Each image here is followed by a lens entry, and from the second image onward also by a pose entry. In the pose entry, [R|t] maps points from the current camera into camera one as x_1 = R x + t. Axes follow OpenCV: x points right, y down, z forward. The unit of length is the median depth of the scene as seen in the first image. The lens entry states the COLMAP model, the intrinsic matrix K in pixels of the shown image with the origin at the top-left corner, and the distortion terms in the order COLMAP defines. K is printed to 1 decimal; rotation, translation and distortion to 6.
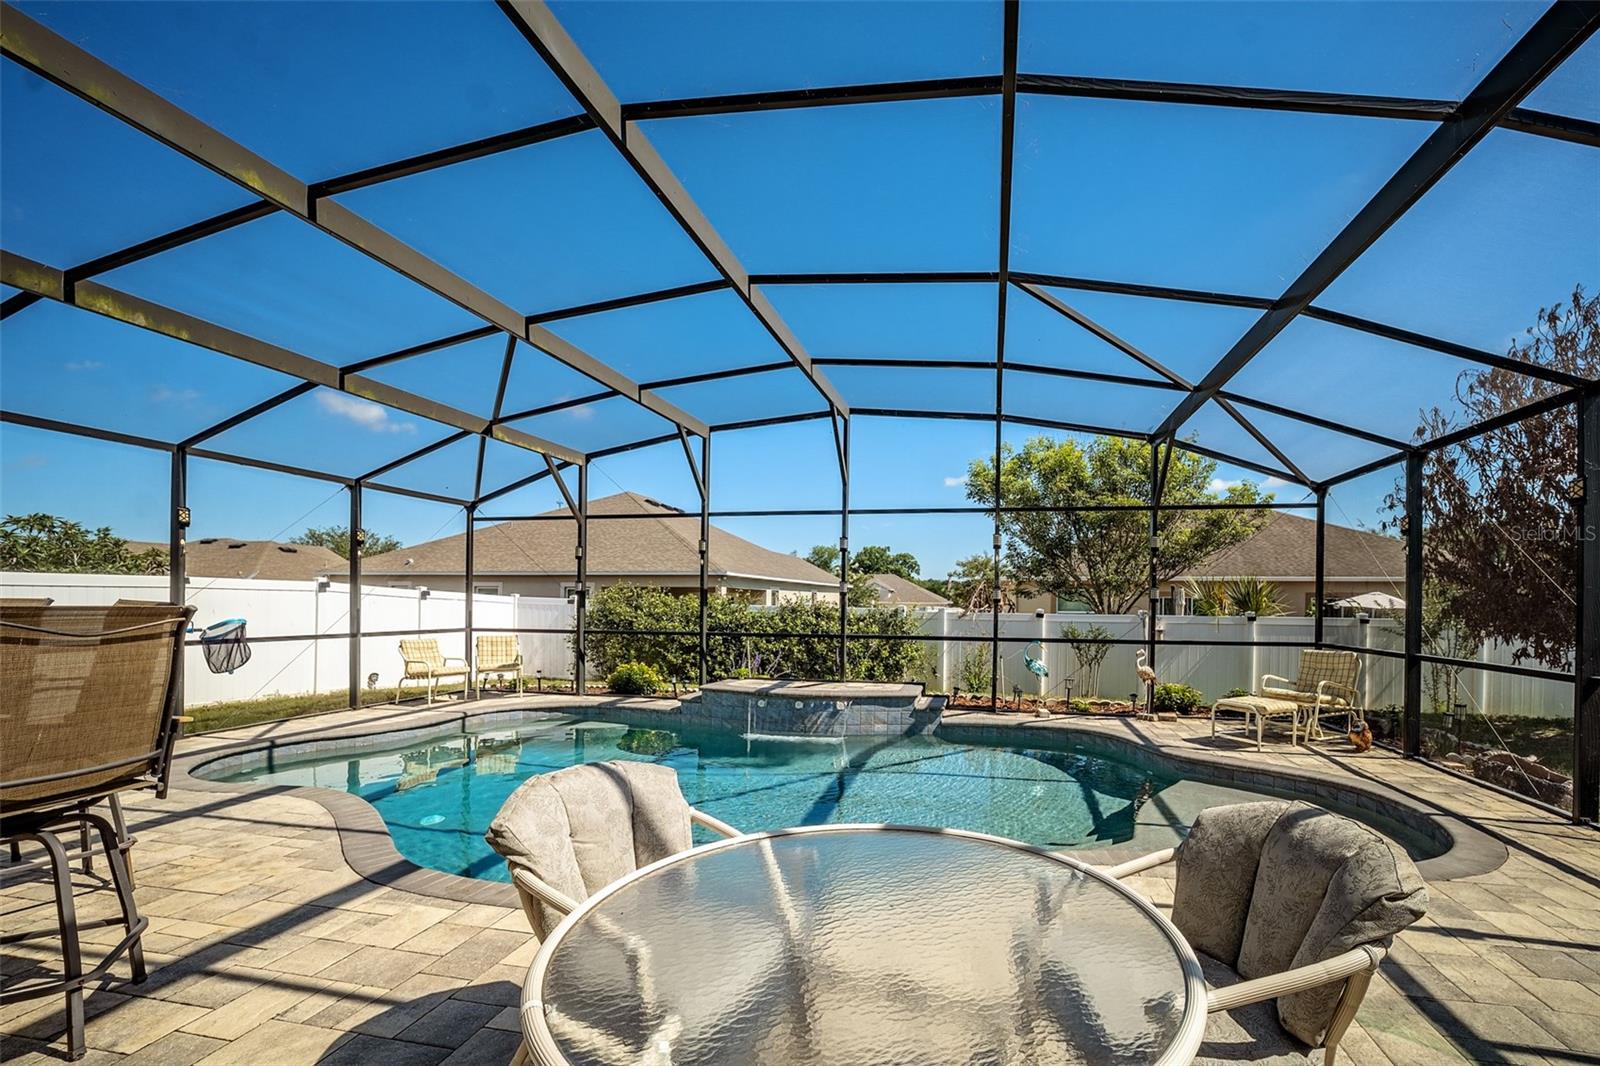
lens RADIAL K [[798.3, 0, 816.7], [0, 798.3, 615.4], [0, 0, 1]] dist [-0.003757, -0.002636]
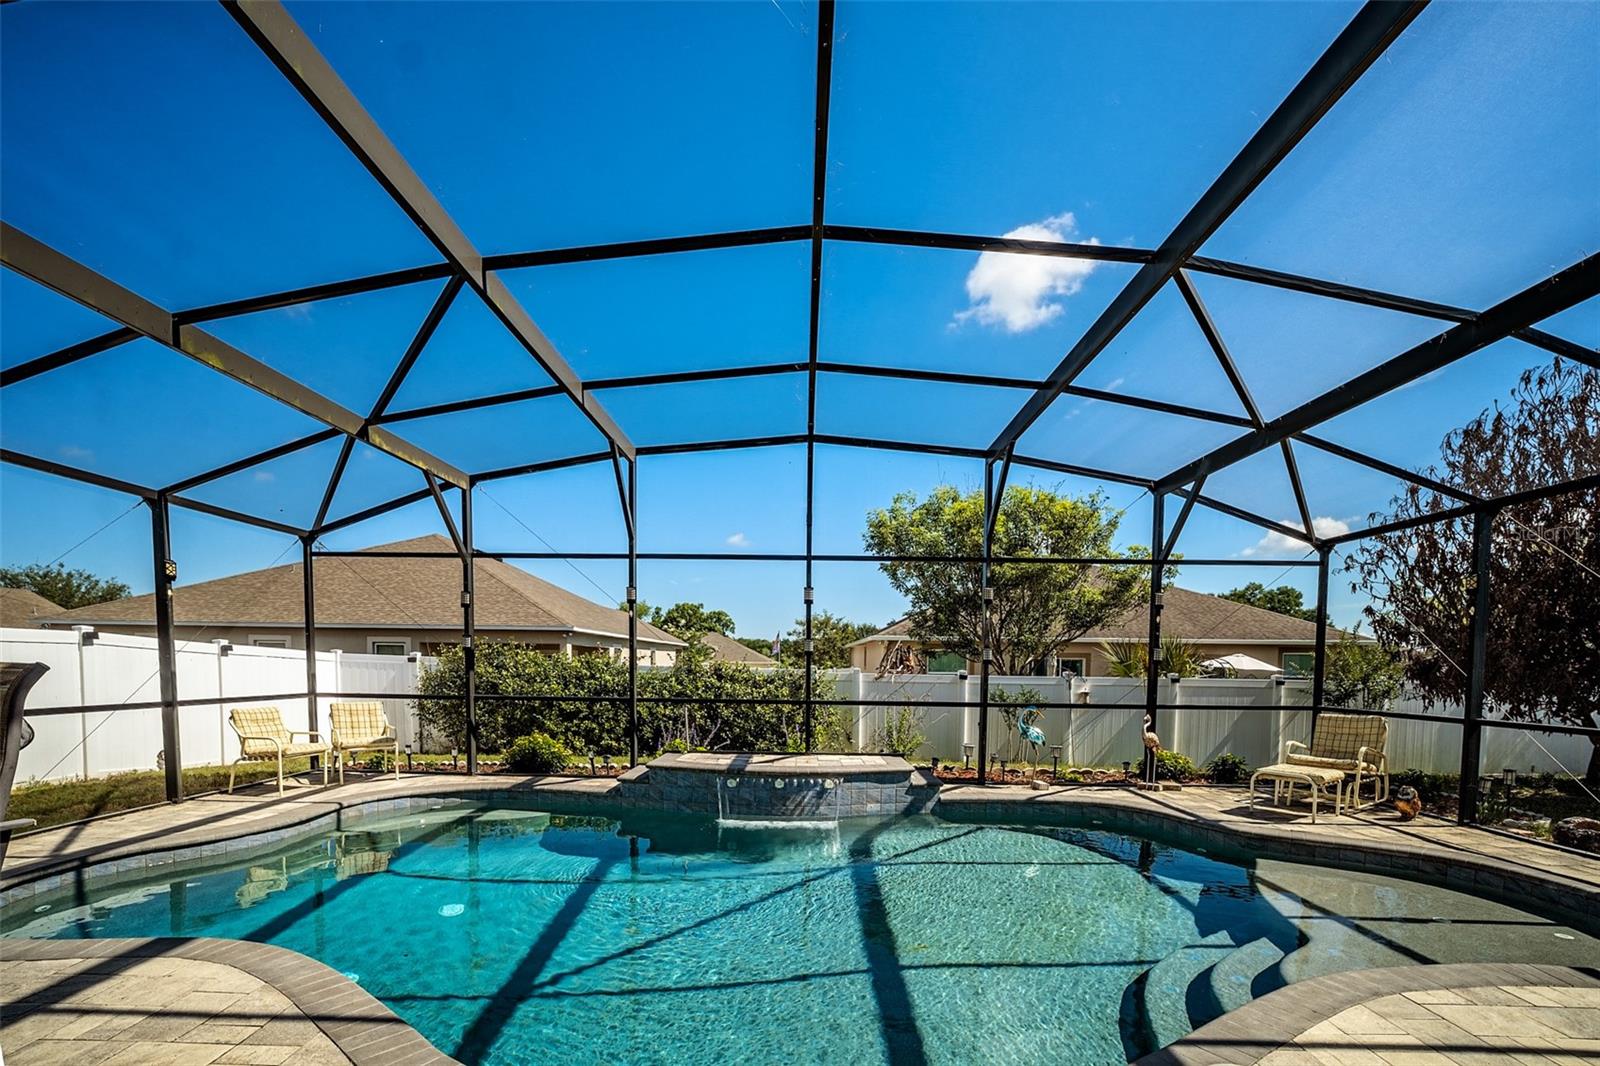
lens RADIAL K [[798.3, 0, 776.5], [0, 798.3, 728.6], [0, 0, 1]] dist [-0.003757, -0.002636]
pose [[0.977347, -0.013959, 0.211183, -0.171030], [-0.000312, 0.997727, 0.067392, -0.002961], [-0.211643, -0.065932, 0.975121, 0.145937]]
